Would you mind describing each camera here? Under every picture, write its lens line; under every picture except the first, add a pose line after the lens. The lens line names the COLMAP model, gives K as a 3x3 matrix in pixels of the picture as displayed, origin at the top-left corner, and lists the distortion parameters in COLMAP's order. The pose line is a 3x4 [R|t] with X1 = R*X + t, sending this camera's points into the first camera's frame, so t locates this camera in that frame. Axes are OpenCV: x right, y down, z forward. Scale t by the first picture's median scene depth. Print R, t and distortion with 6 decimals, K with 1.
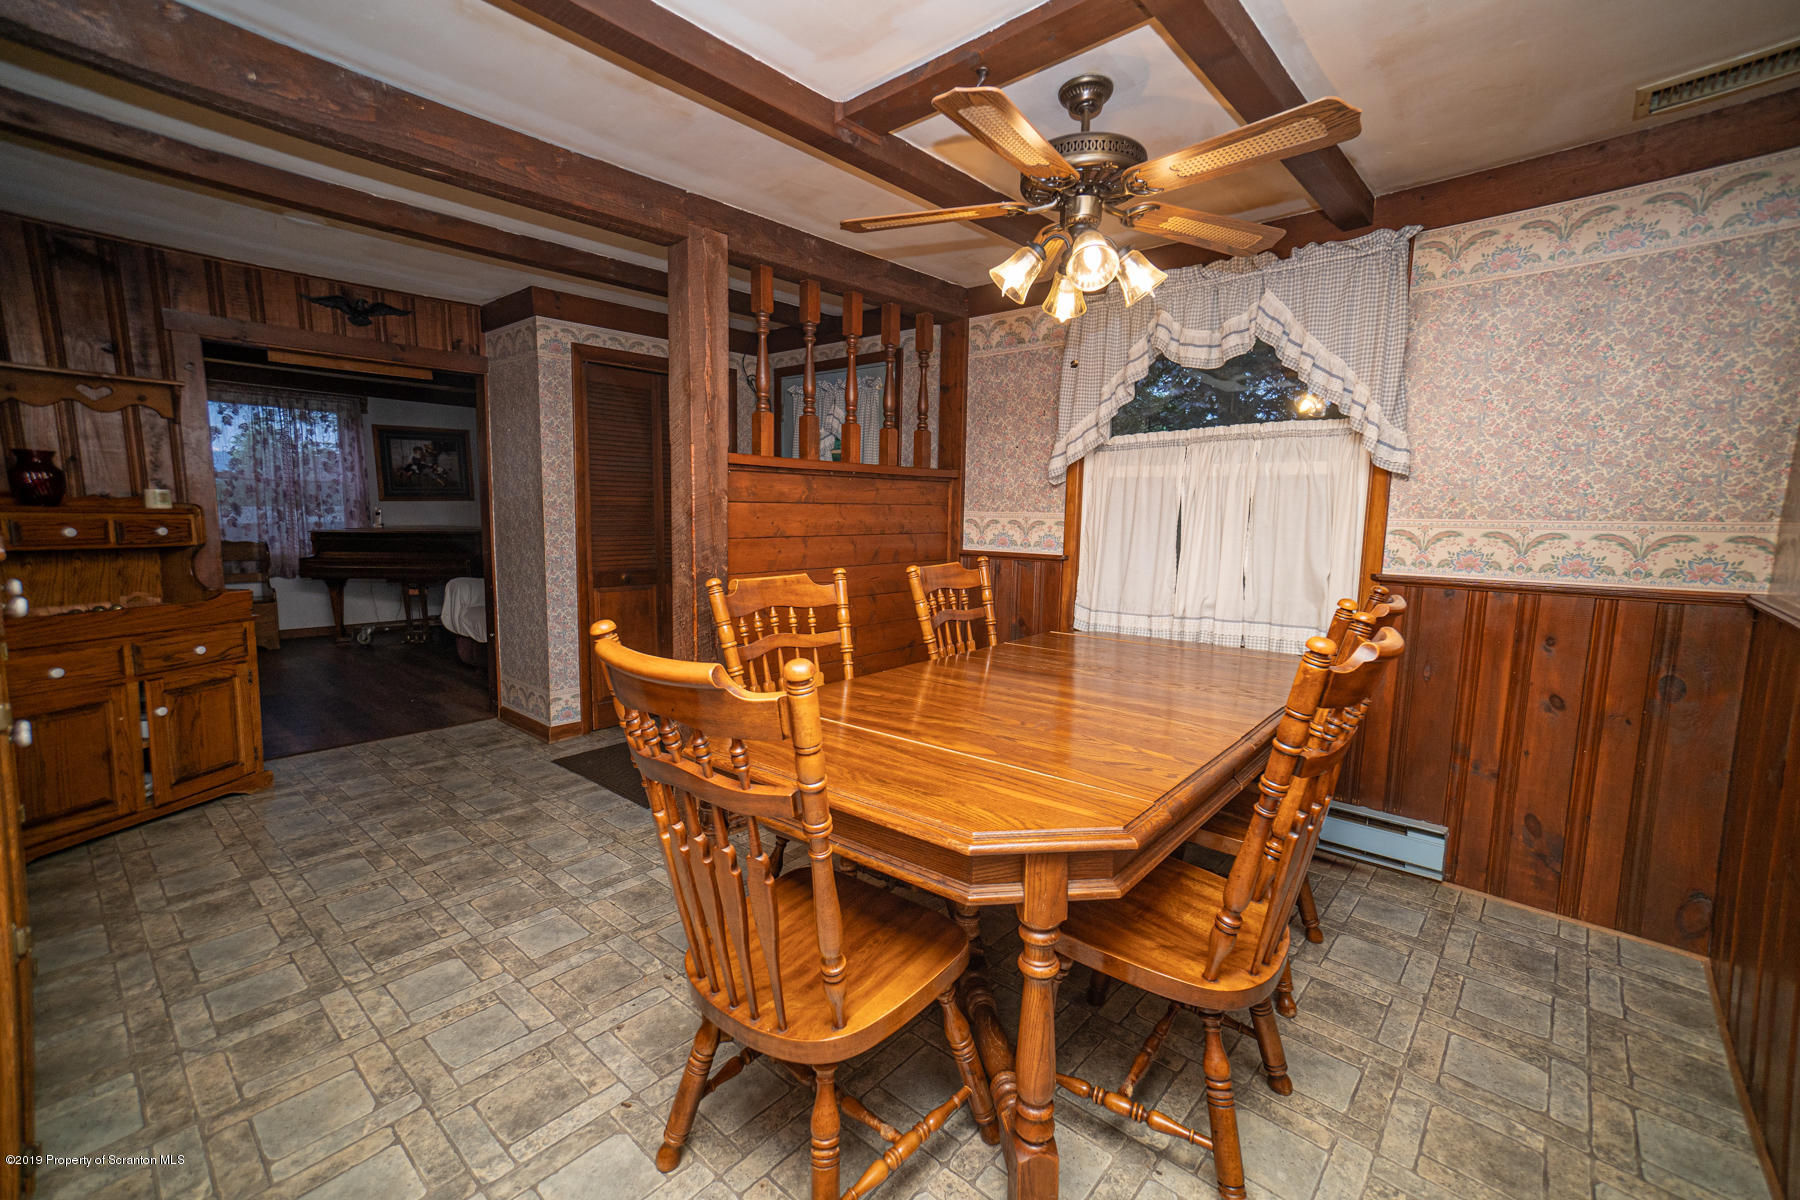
lens RADIAL K [[767.6, 0, 900.0], [0, 767.6, 600.0], [0, 0, 1]] dist [0.045209, 0.000940]
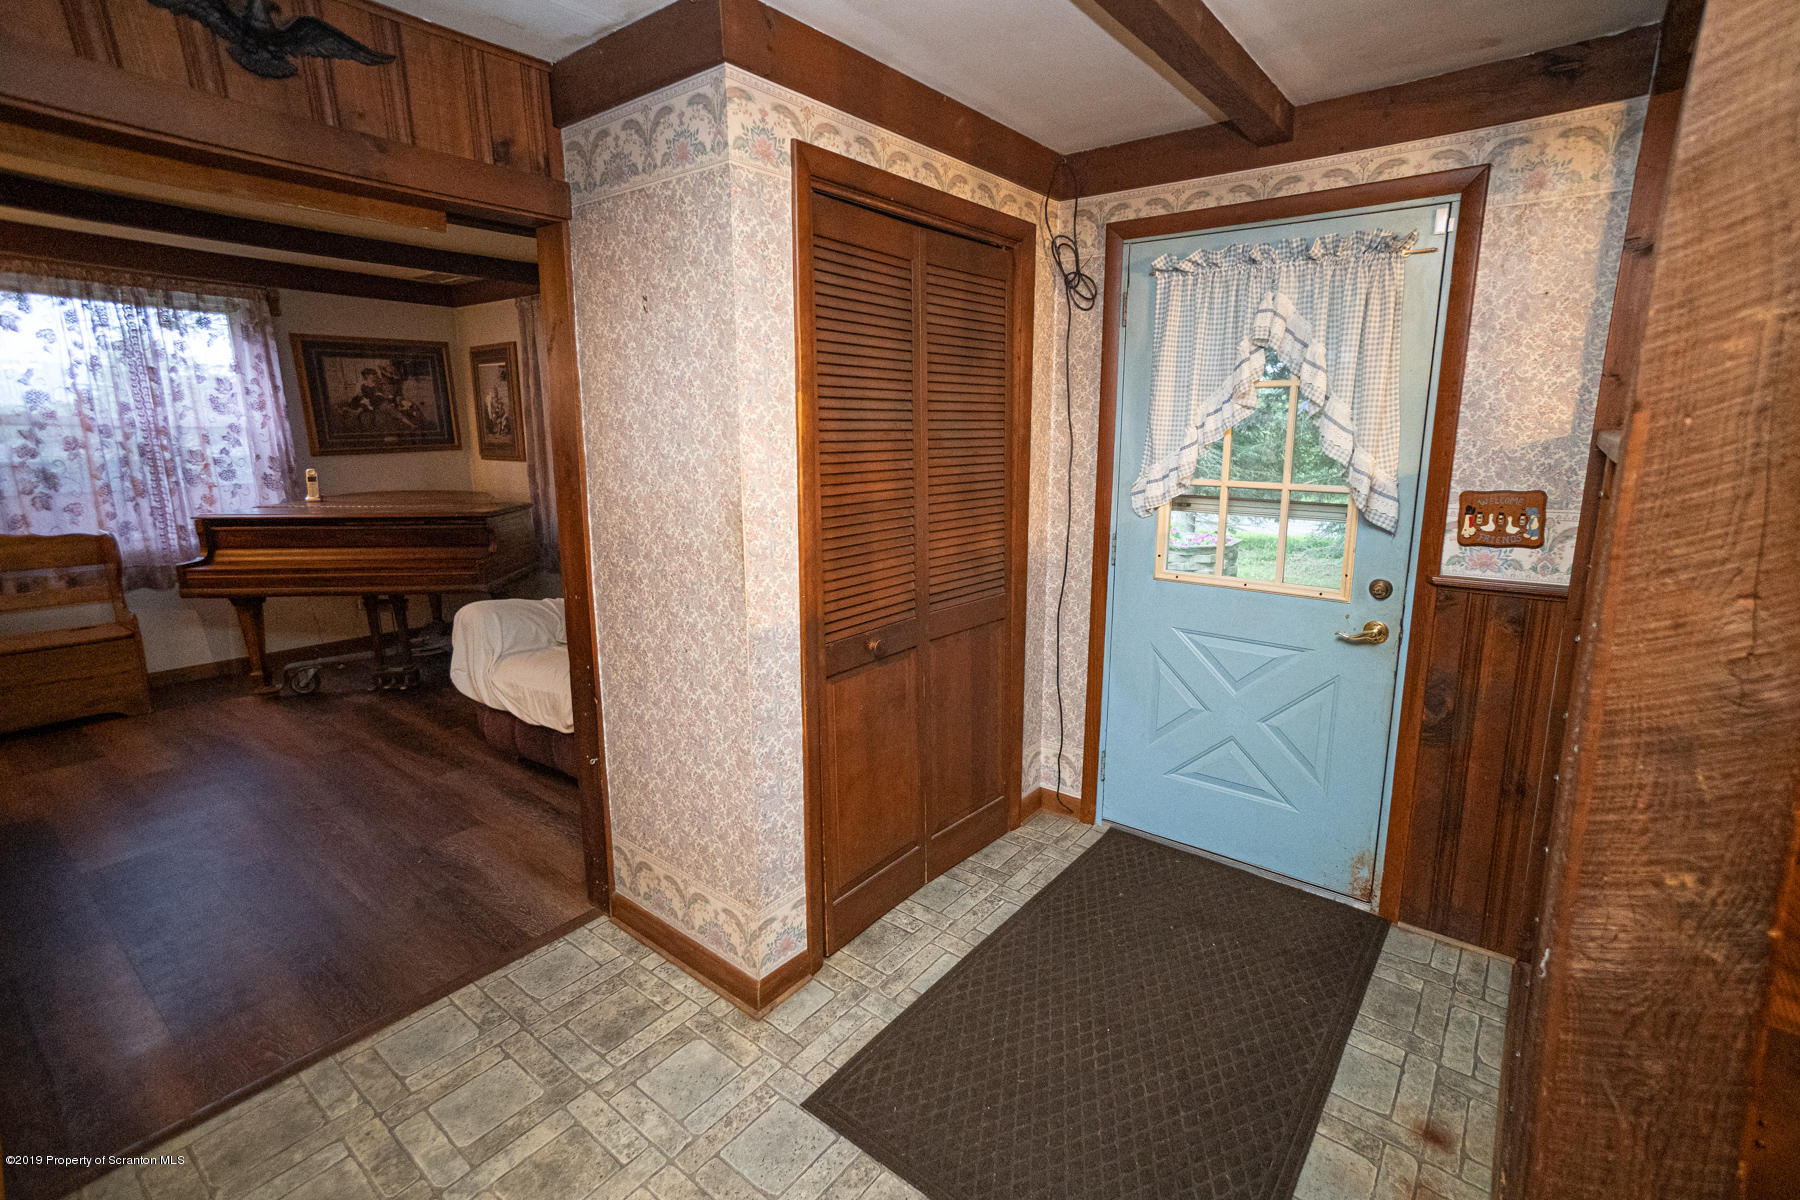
lens RADIAL K [[860.2, 0, 1026.9], [0, 860.2, 588.8], [0, 0, 1]] dist [-0.020516, 0.027622]
pose [[0.993487, -0.028395, 0.110351, -0.194428], [0.021178, 0.997593, 0.066030, -0.061017], [-0.111961, -0.063263, 0.991697, 0.274165]]
